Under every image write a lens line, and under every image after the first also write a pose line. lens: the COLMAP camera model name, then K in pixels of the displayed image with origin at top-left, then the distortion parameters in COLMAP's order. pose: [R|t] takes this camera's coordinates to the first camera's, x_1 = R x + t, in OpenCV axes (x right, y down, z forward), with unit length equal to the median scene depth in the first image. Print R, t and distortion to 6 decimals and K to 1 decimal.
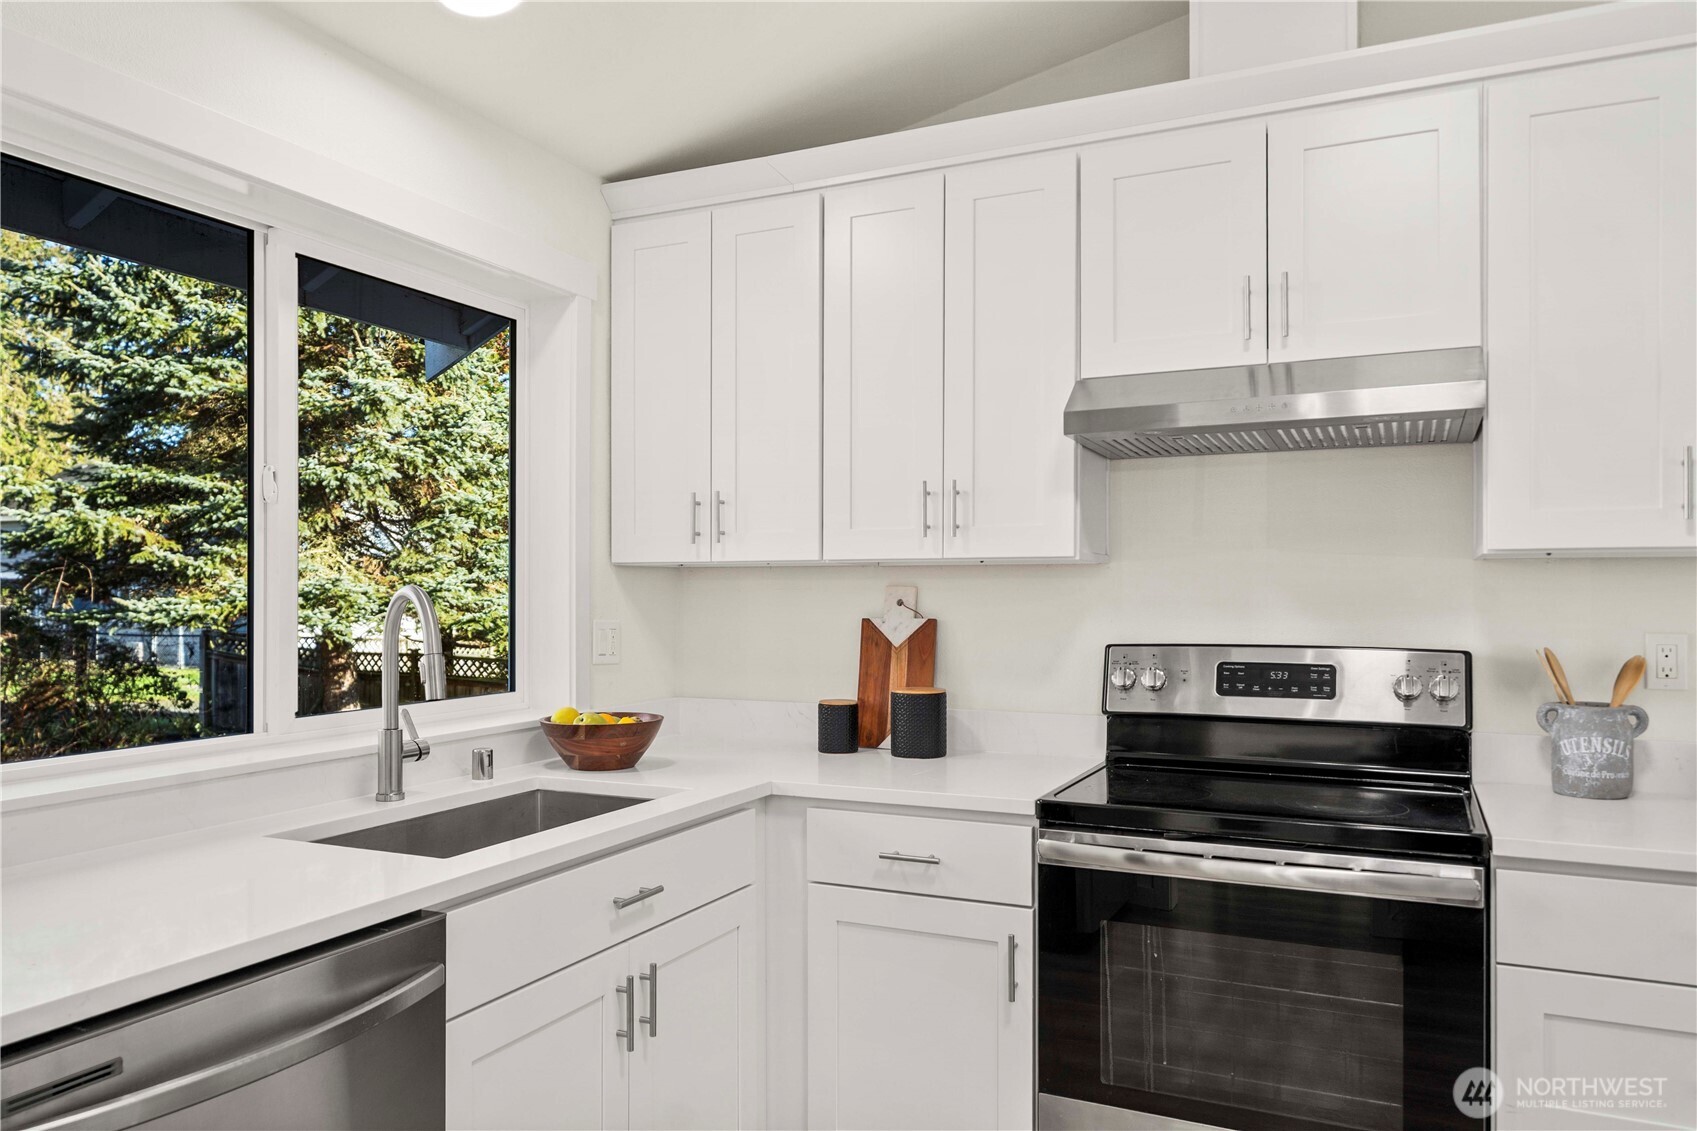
lens RADIAL K [[1163.7, 0, 846.4], [0, 1163.7, 595.3], [0, 0, 1]] dist [0.001619, -0.003732]
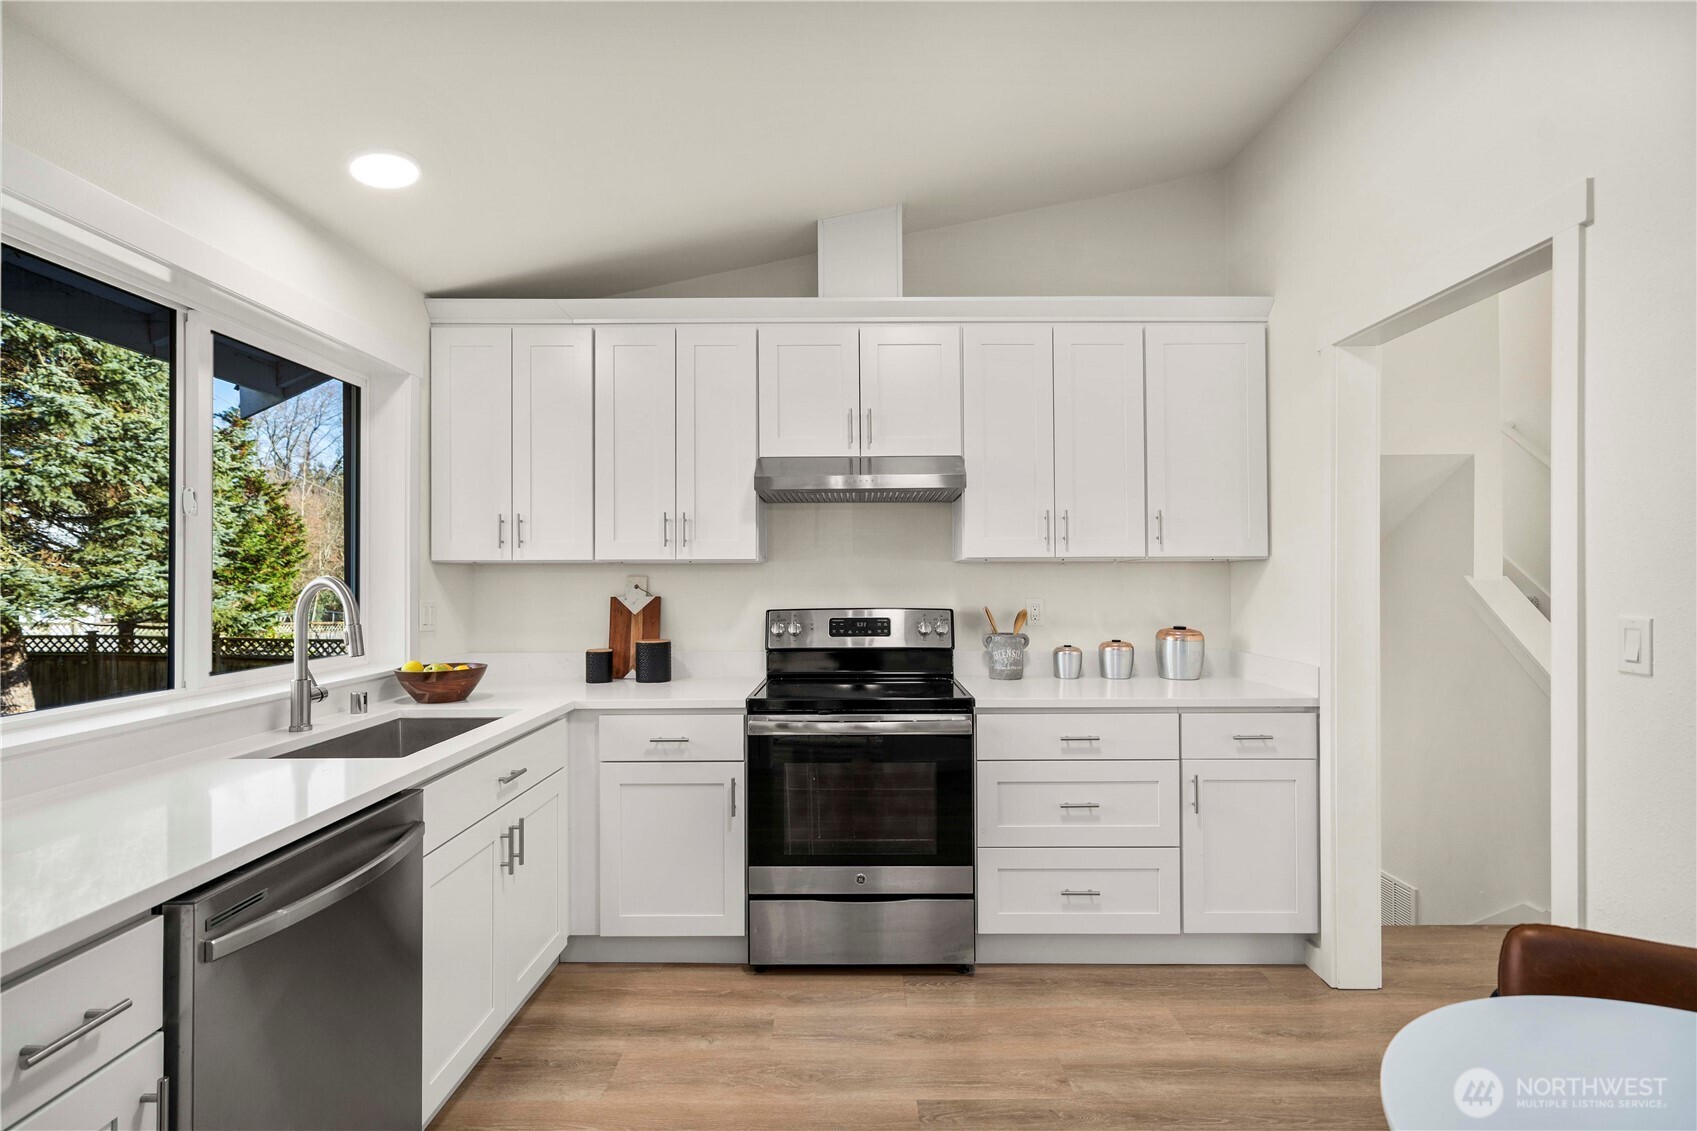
lens RADIAL K [[790.5, 0, 850.8], [0, 790.5, 571.1], [0, 0, 1]] dist [0.001468, 0.000398]
pose [[0.905368, 0.000623, 0.424628, -0.173073], [0.004734, 0.999922, -0.011561, -0.001339], [-0.424602, 0.012477, 0.905294, -0.125139]]
